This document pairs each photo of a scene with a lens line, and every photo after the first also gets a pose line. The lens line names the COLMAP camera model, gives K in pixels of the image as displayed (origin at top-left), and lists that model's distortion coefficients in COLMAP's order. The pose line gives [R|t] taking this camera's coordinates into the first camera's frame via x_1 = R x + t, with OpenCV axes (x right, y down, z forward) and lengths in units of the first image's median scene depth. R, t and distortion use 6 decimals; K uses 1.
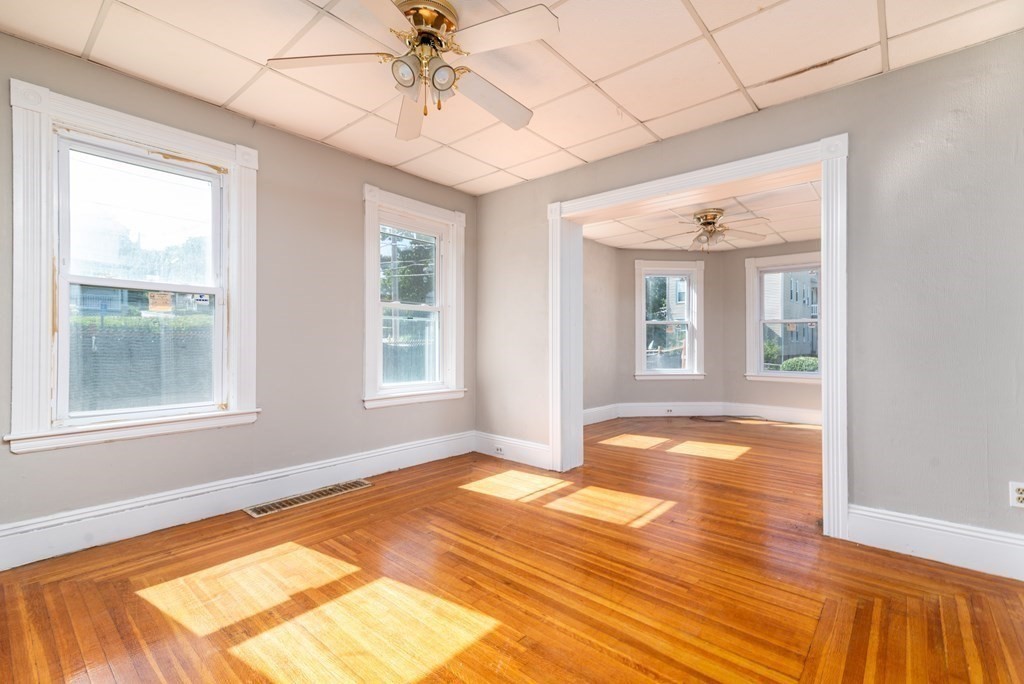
lens RADIAL K [[459.6, 0, 512.2], [0, 459.6, 344.3], [0, 0, 1]] dist [0.016870, 0.000652]
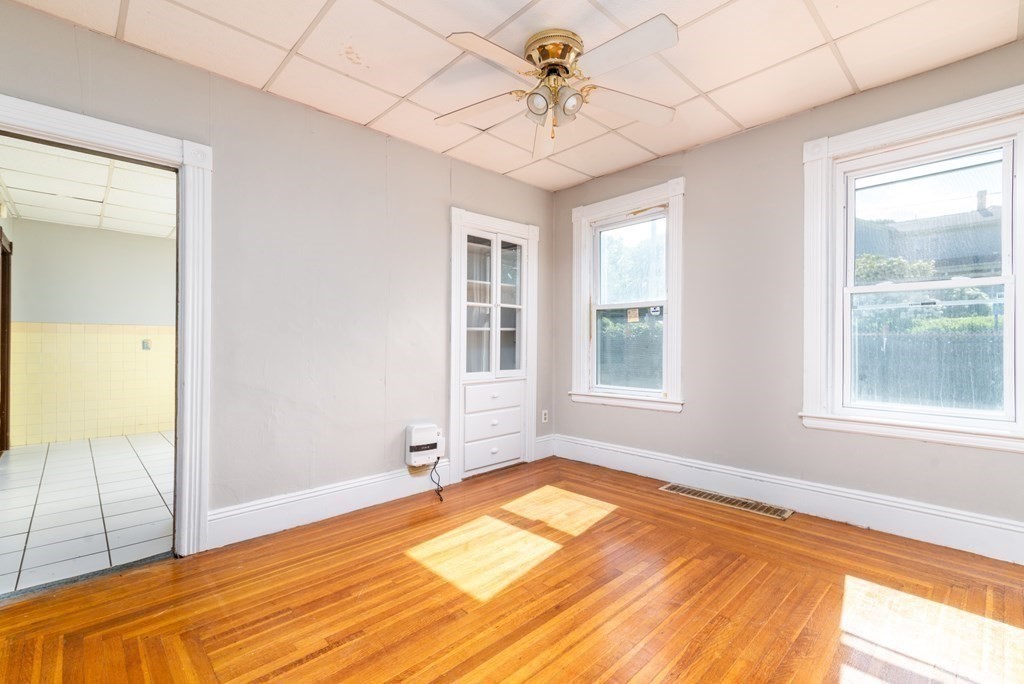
lens RADIAL K [[459.6, 0, 515.2], [0, 459.6, 345.7], [0, 0, 1]] dist [0.016870, 0.000652]
pose [[-0.087383, 0.008863, -0.996135, 0.666686], [-0.000022, 0.999960, 0.008899, -0.010560], [0.996175, 0.000800, -0.087379, 0.726310]]
